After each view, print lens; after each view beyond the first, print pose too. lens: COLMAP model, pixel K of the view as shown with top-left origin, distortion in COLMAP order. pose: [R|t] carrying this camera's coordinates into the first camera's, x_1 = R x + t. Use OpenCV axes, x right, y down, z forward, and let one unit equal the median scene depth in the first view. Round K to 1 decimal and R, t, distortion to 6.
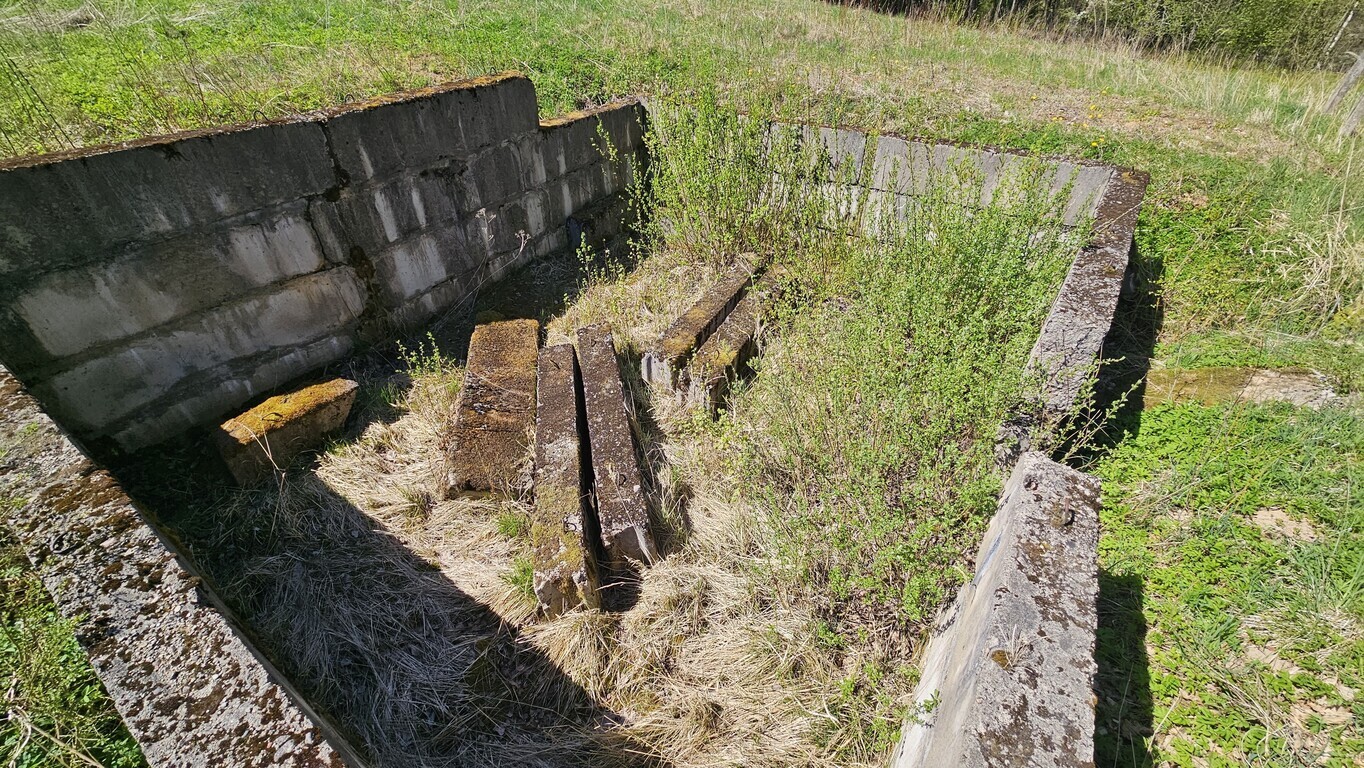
lens RADIAL K [[557.9, 0, 680.7], [0, 557.9, 390.4], [0, 0, 1]] dist [-0.002277, 0.000424]
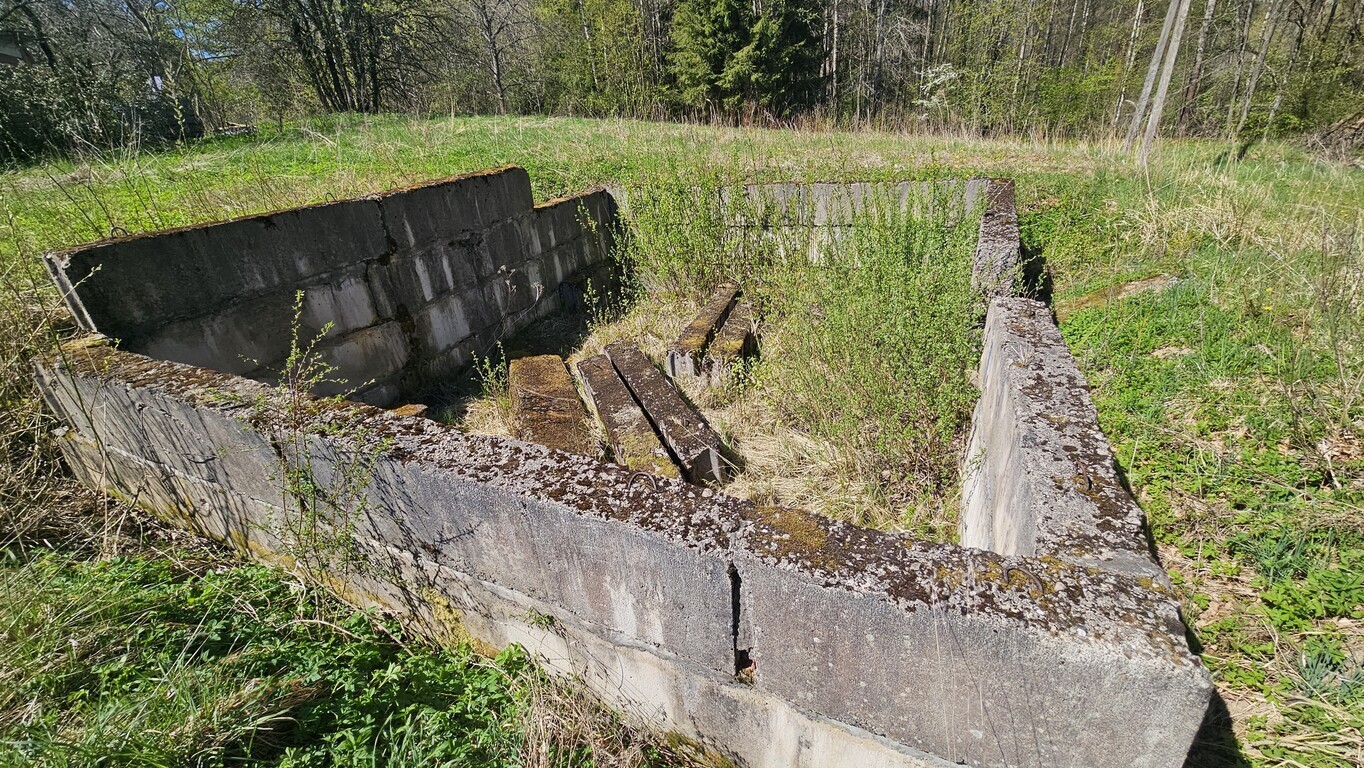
lens RADIAL K [[557.9, 0, 680.7], [0, 557.9, 390.4], [0, 0, 1]] dist [-0.002277, 0.000424]
pose [[0.982538, -0.144656, 0.117016, -0.179602], [0.164668, 0.968855, -0.184946, 0.225874], [-0.086618, 0.200985, 0.975757, -0.140084]]
